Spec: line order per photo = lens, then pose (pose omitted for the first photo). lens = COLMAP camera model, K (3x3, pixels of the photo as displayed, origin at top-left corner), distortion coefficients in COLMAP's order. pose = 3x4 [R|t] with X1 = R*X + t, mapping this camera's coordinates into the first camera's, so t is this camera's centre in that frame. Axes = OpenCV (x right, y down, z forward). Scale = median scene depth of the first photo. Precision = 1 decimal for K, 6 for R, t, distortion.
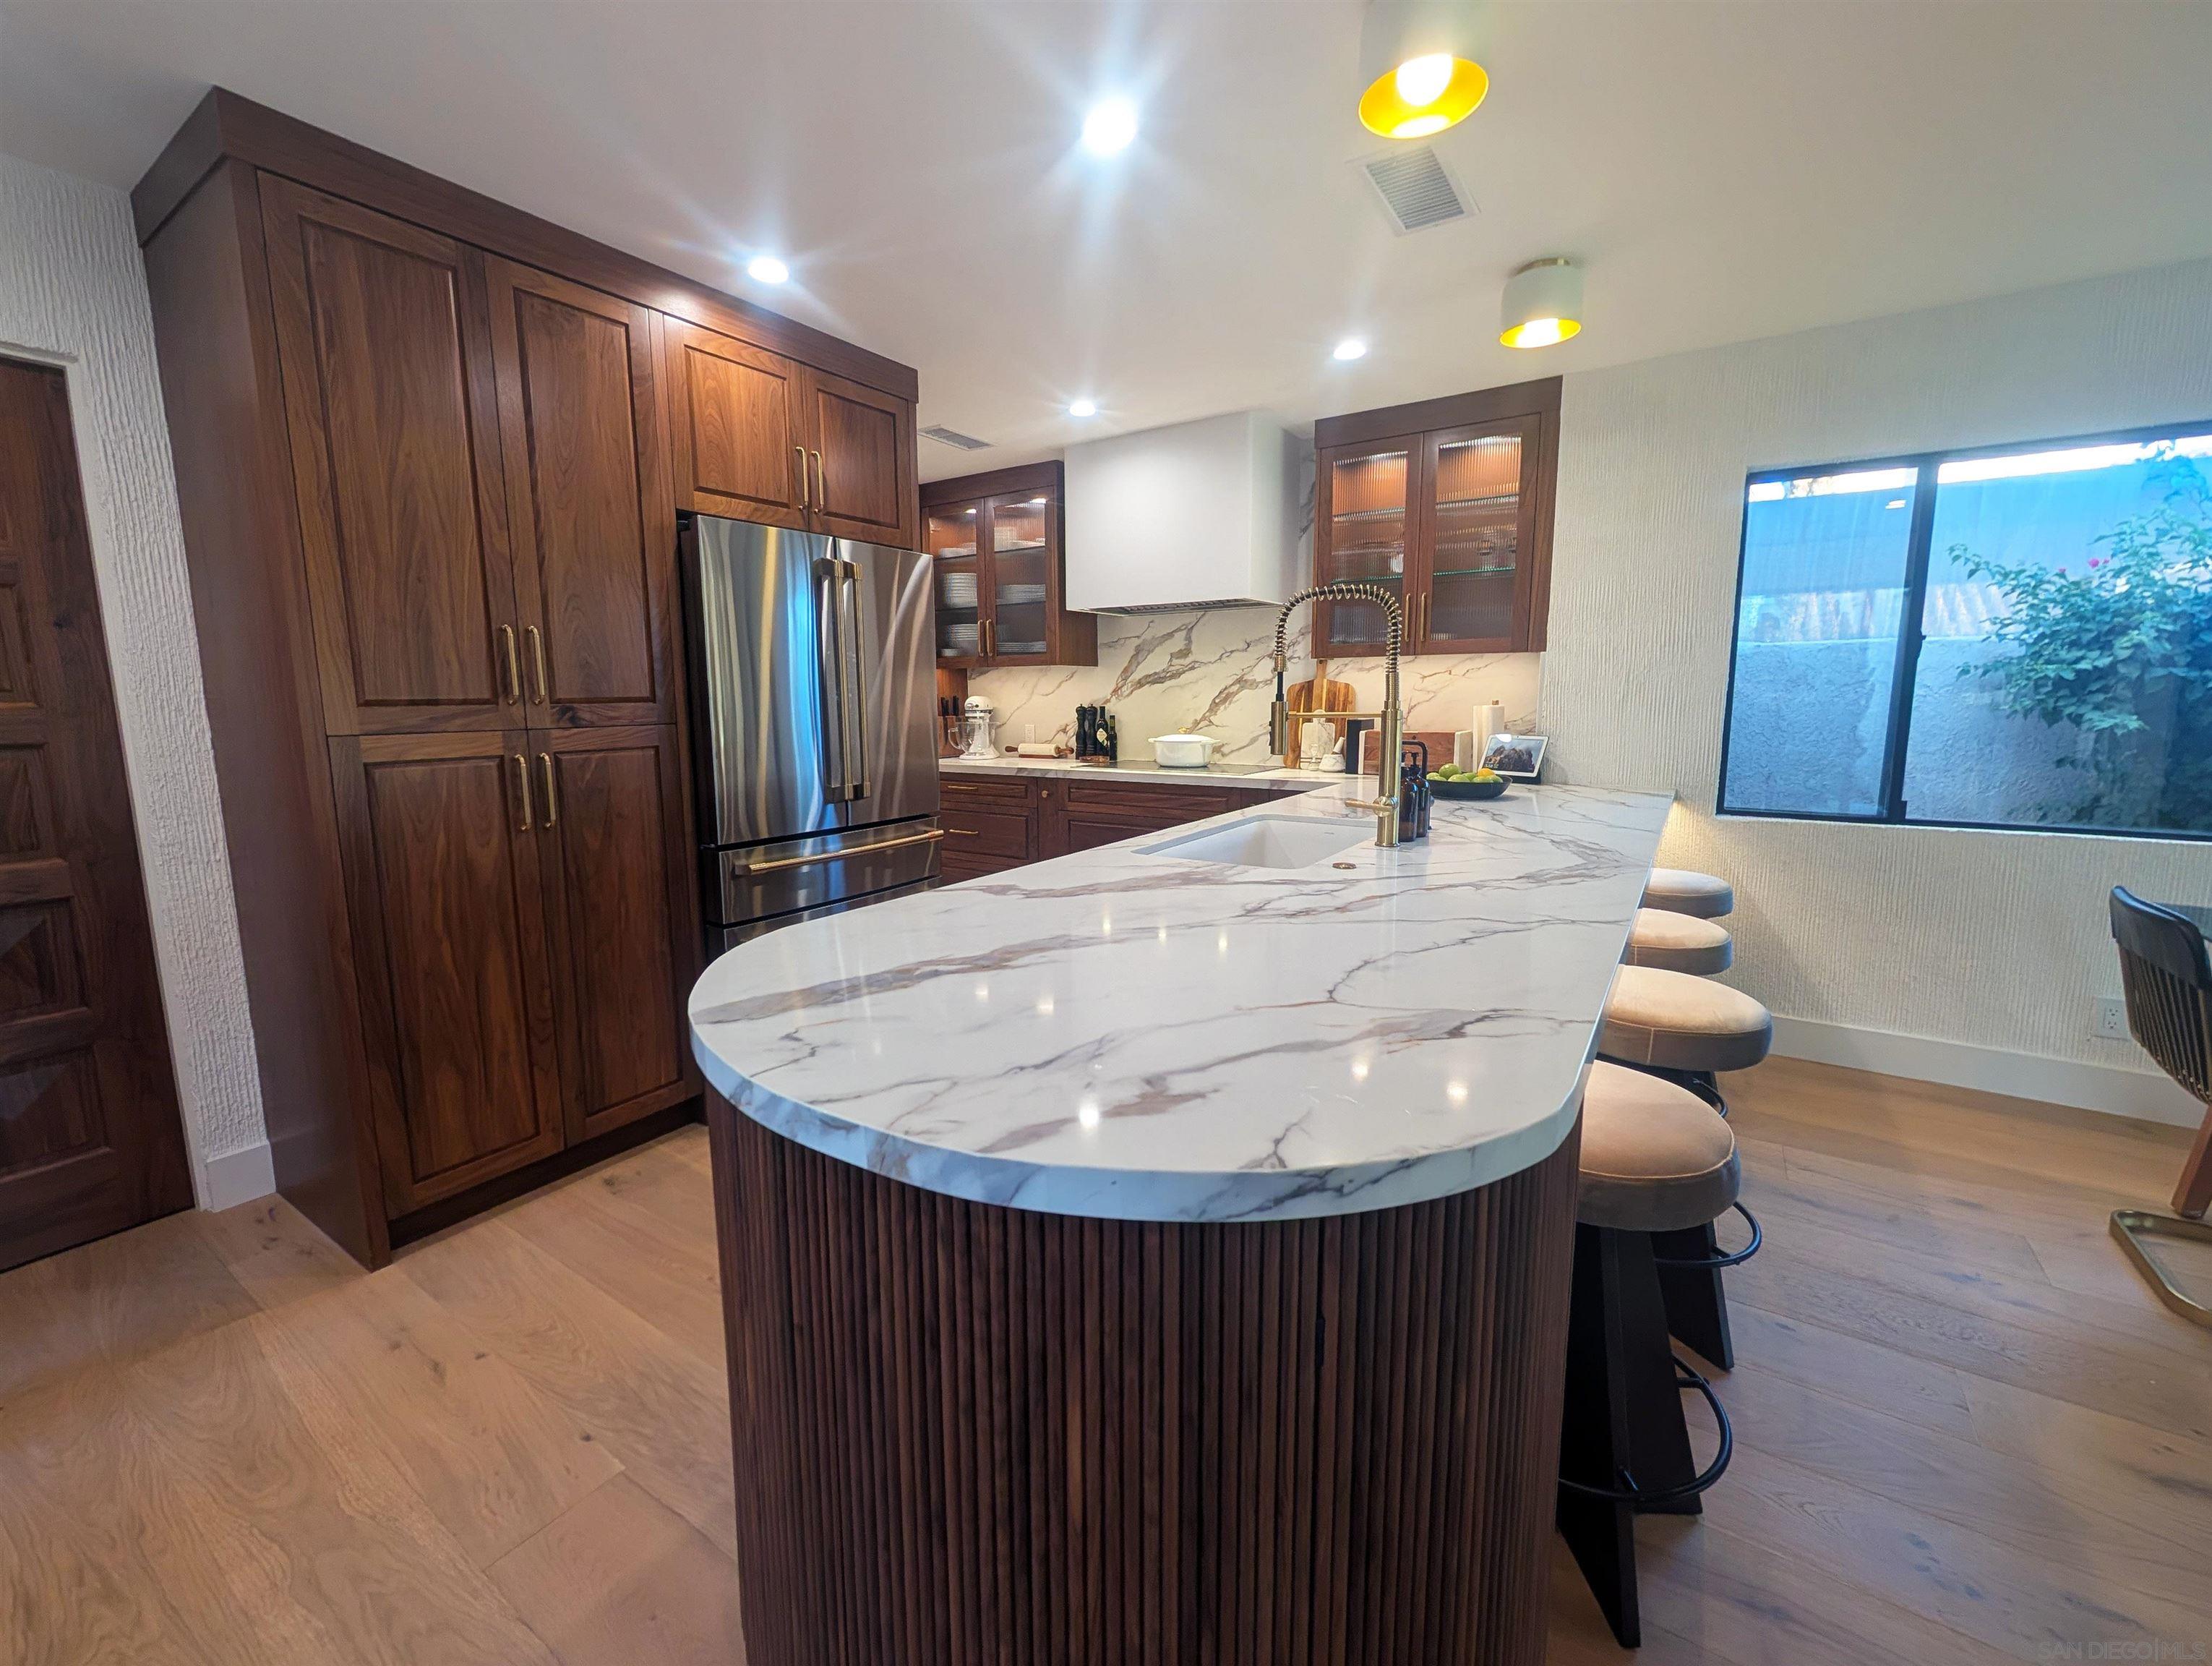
lens RADIAL K [[908.7, 0, 1088.7], [0, 908.7, 821.7], [0, 0, 1]] dist [0.000291, 0.000087]
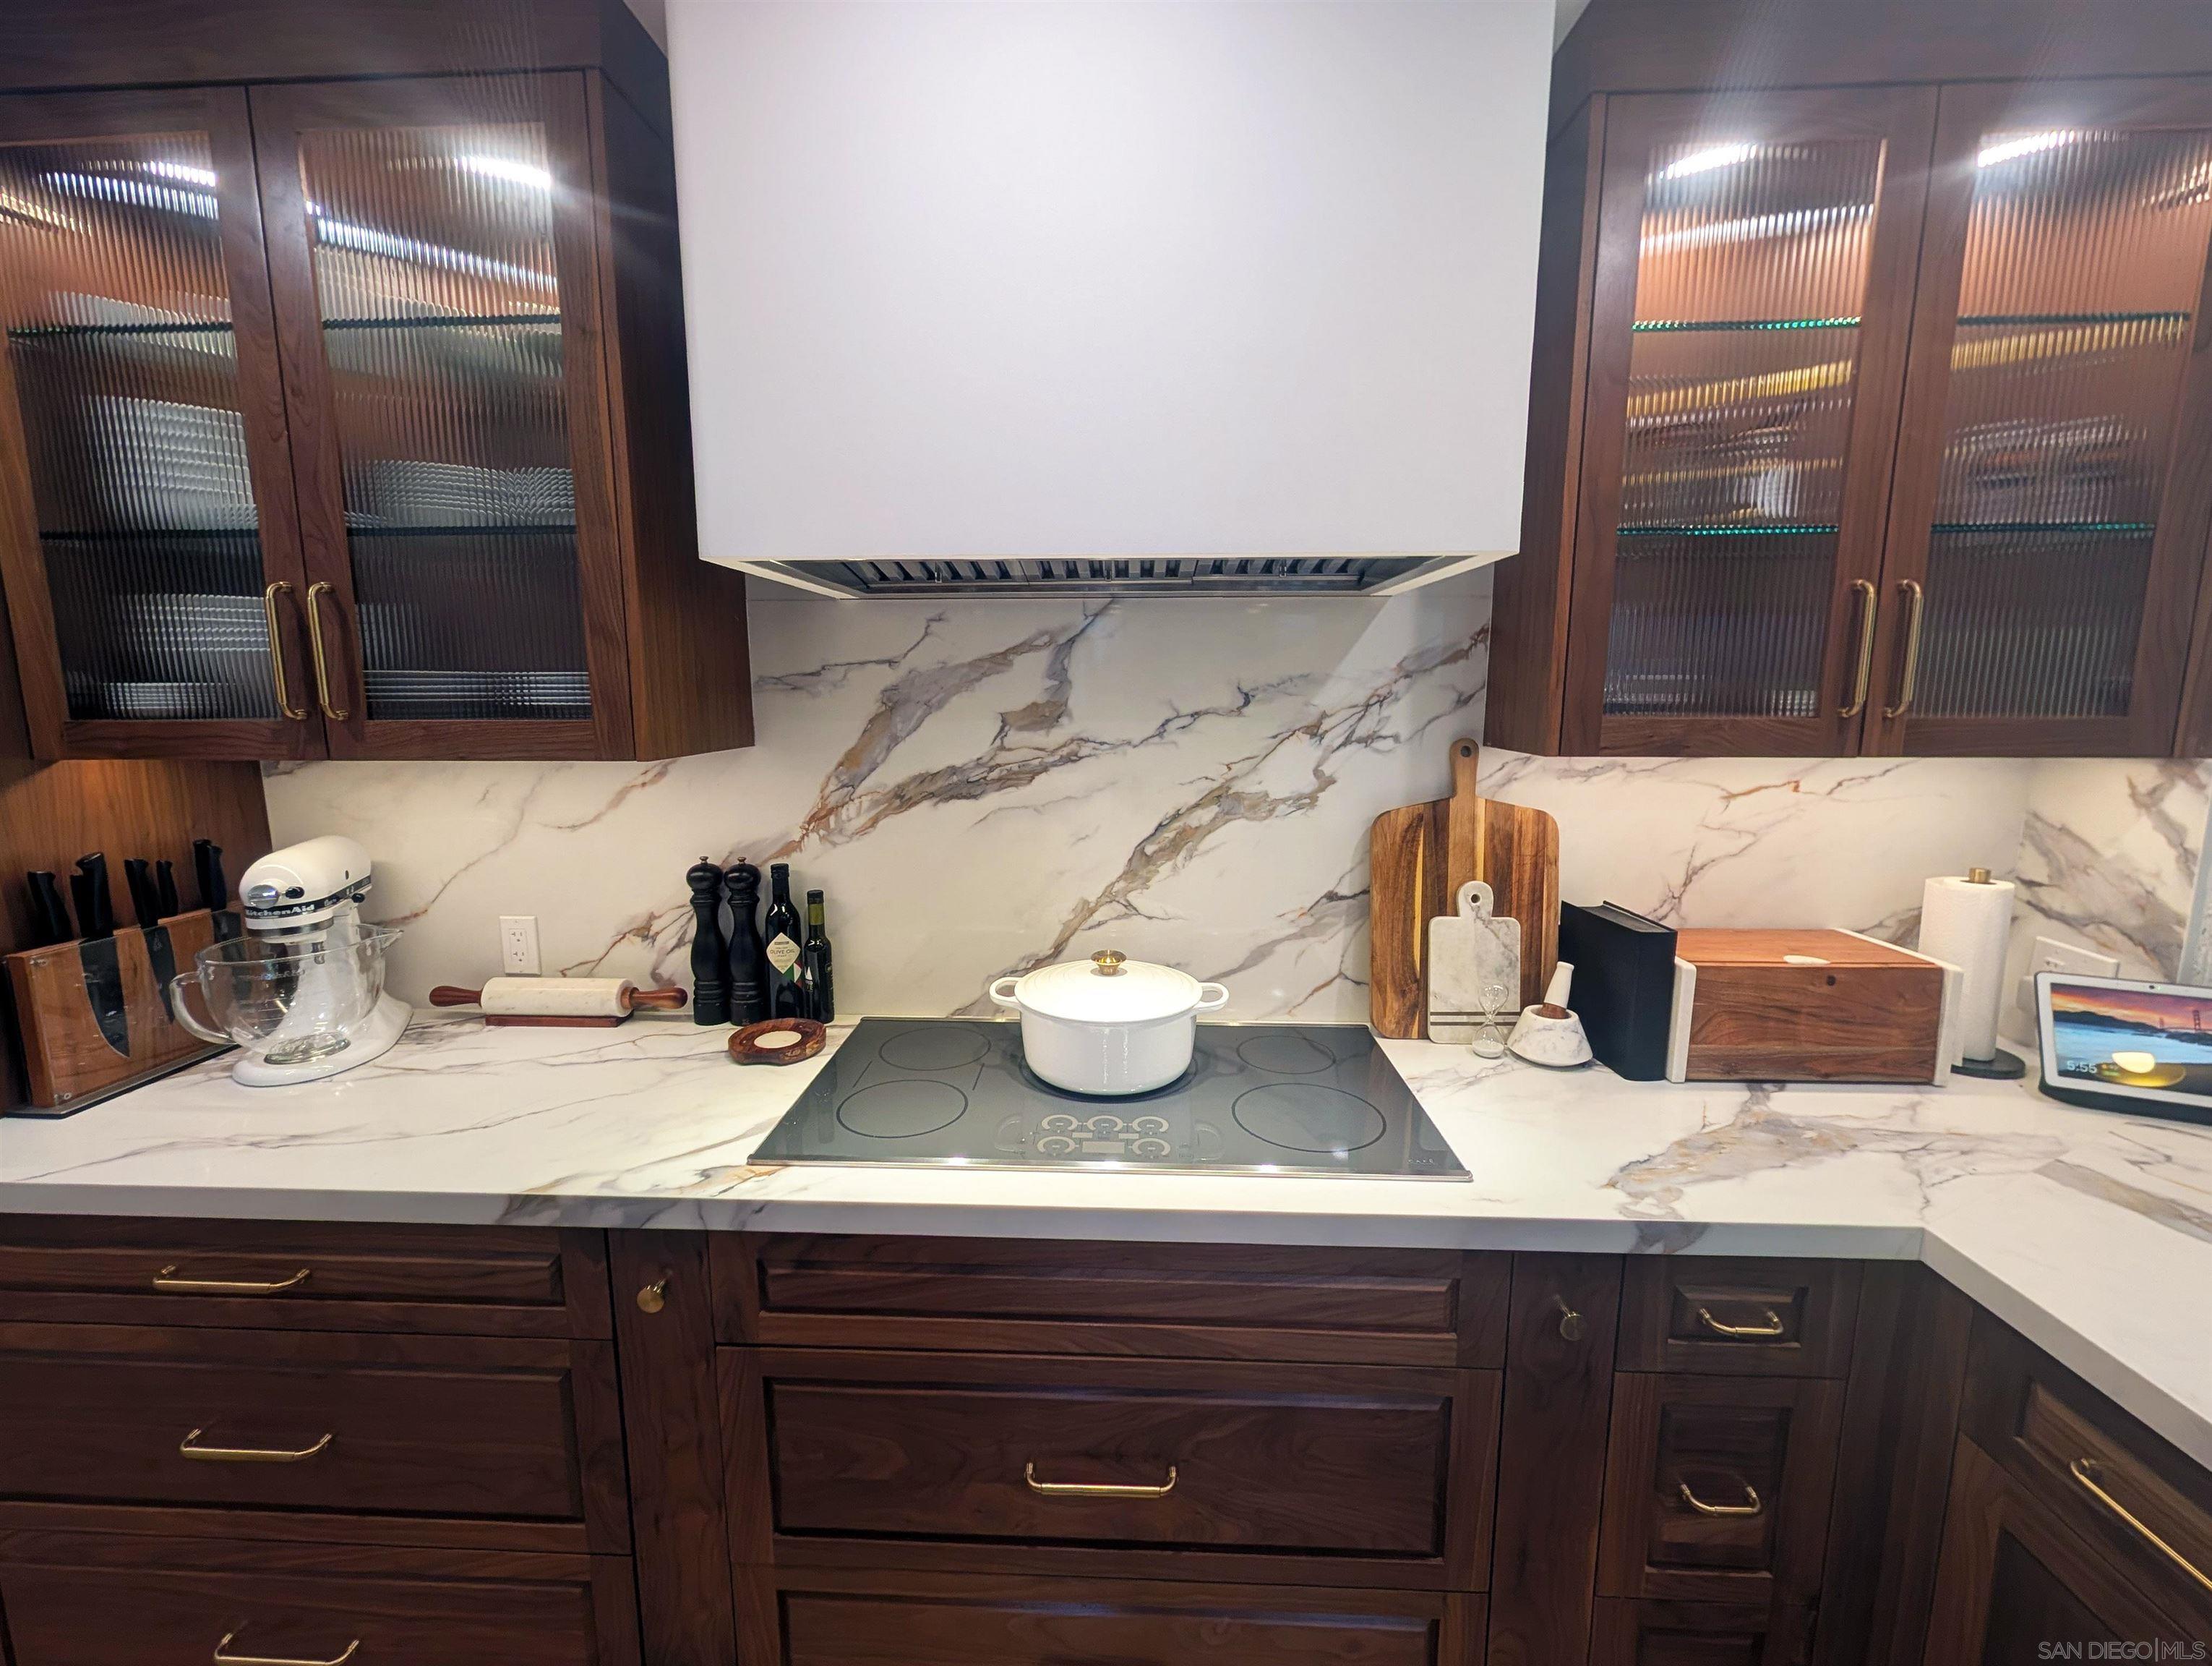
lens RADIAL K [[908.7, 0, 1088.7], [0, 908.7, 821.7], [0, 0, 1]] dist [0.000291, 0.000087]
pose [[0.854562, -0.067827, 0.514901, -0.064387], [0.067119, 0.997544, 0.020009, -0.155532], [-0.514994, 0.017461, 0.857016, 0.717997]]
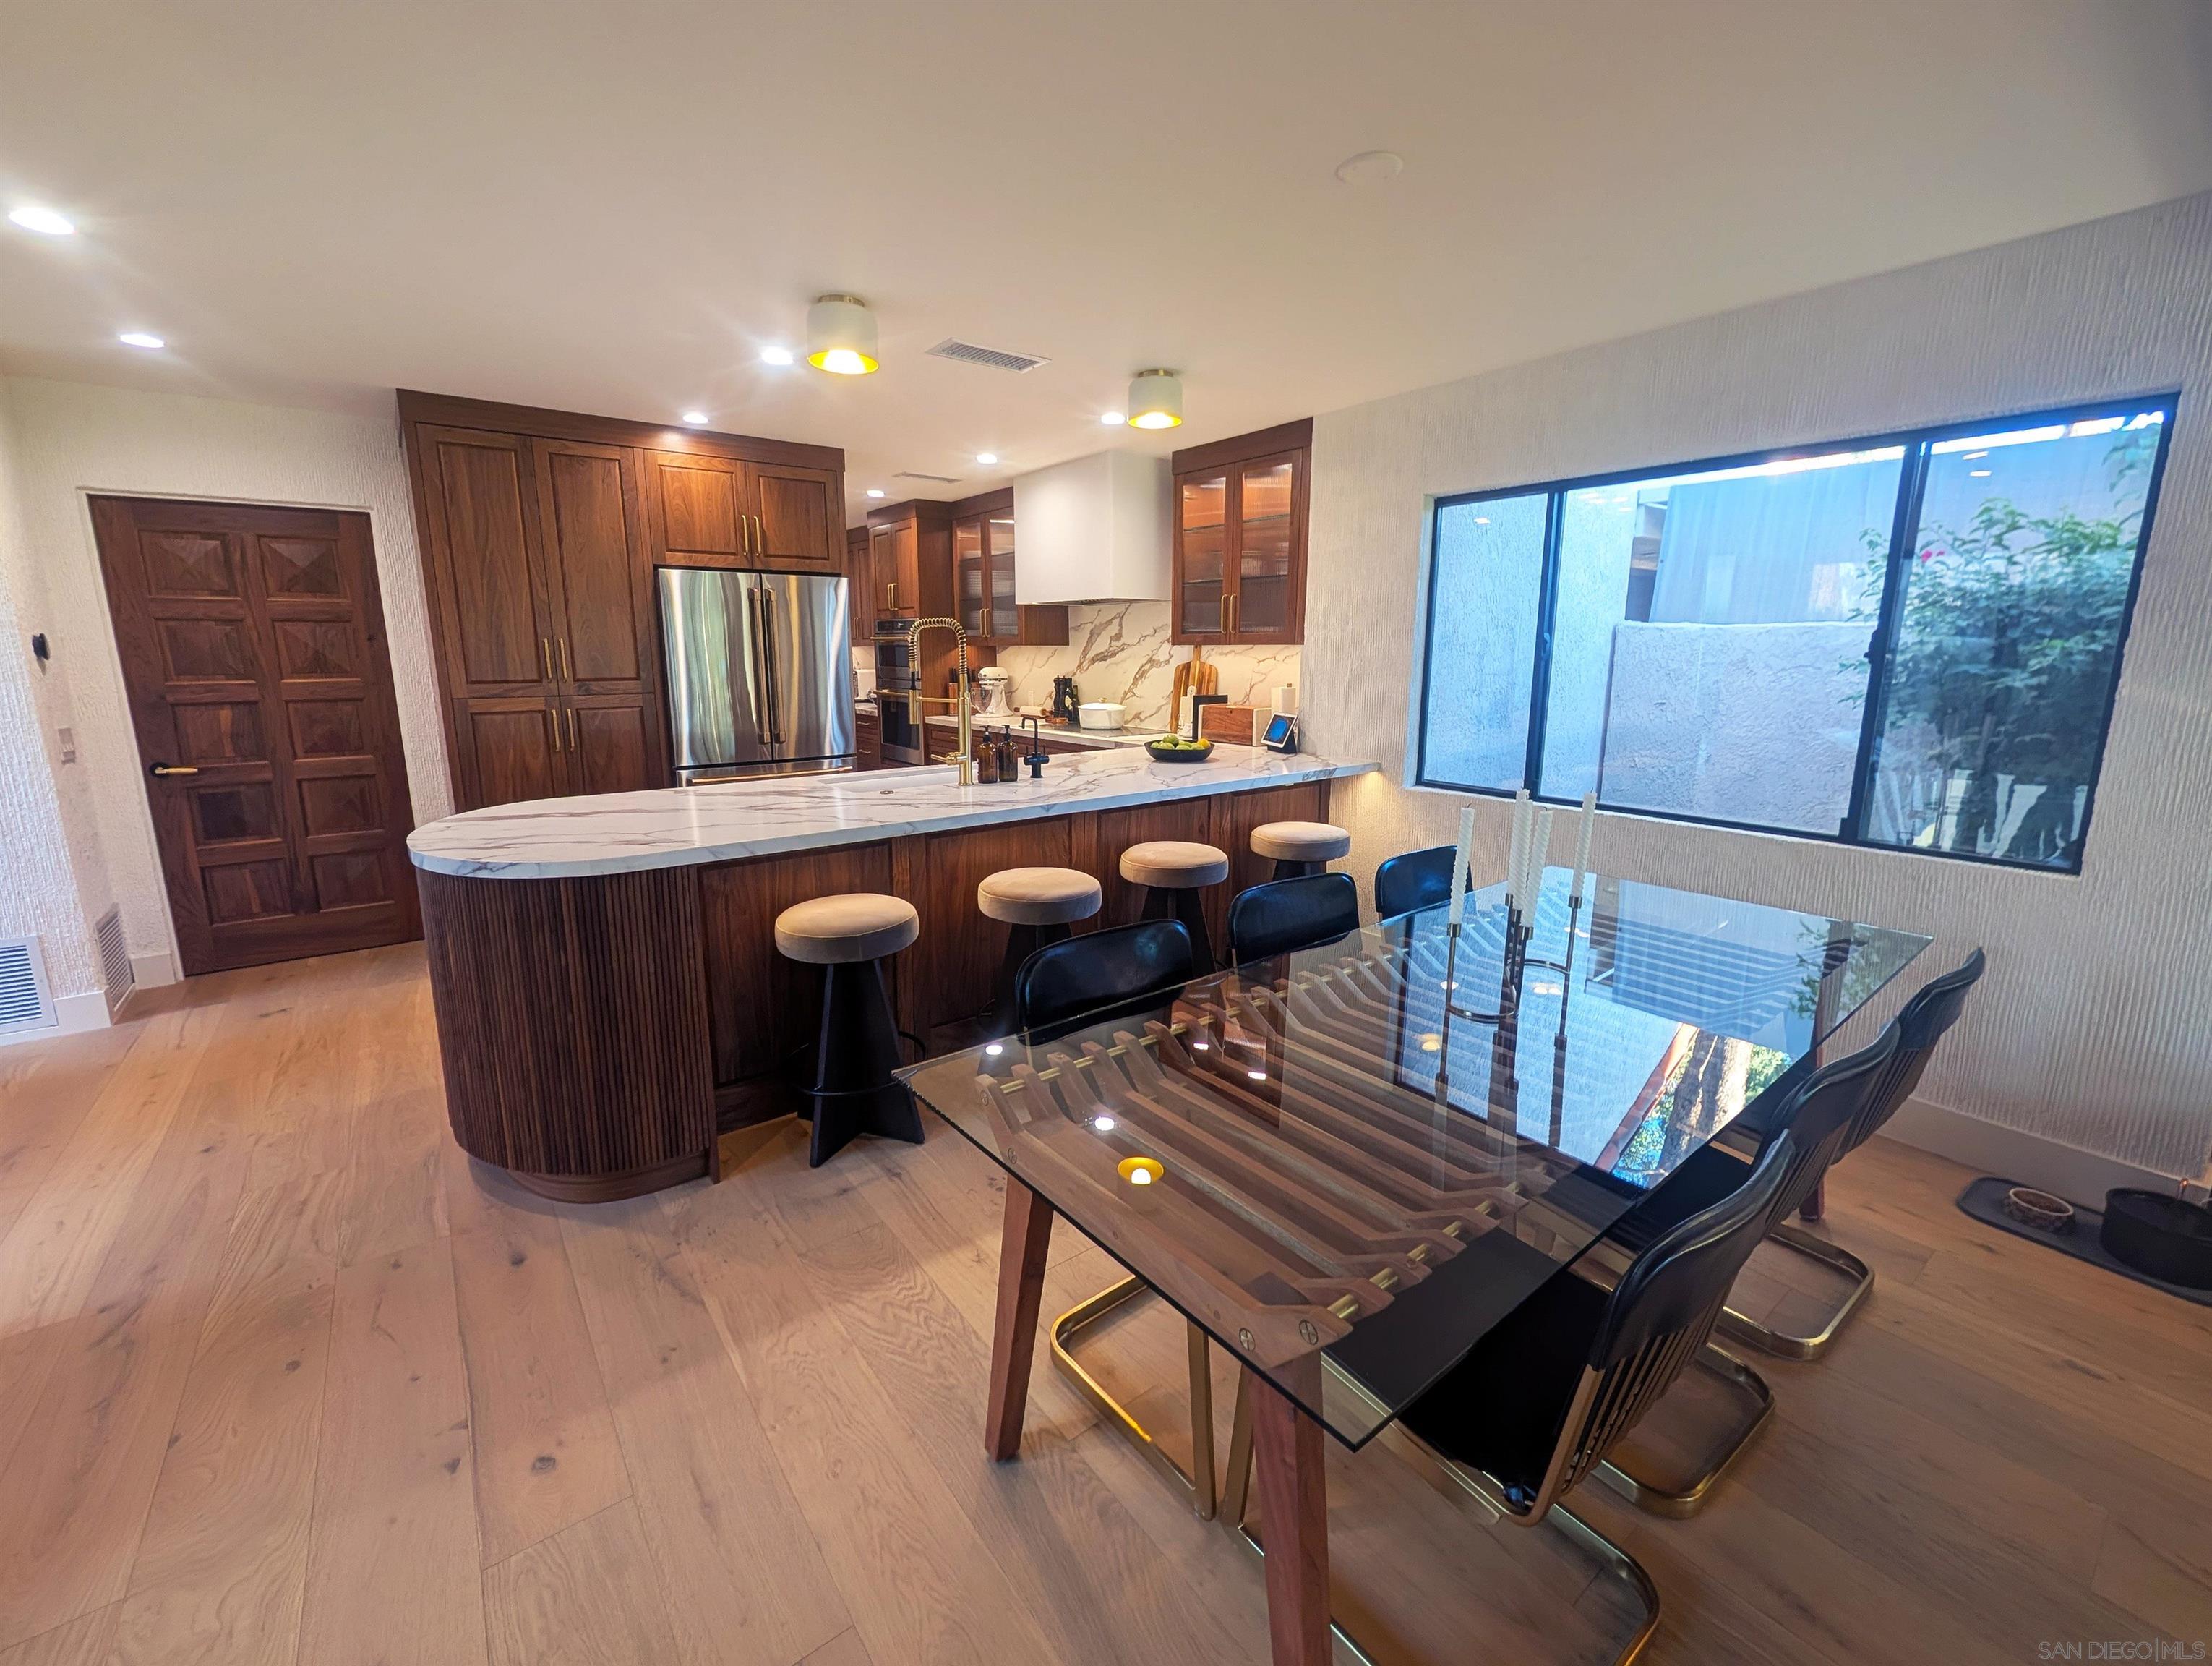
lens RADIAL K [[908.7, 0, 1088.7], [0, 908.7, 821.7], [0, 0, 1]] dist [0.000291, 0.000087]
pose [[0.947039, 0.067685, -0.313906, 0.487682], [-0.051405, 0.996882, 0.059865, -0.006966], [0.316979, -0.040558, 0.947565, -0.199456]]
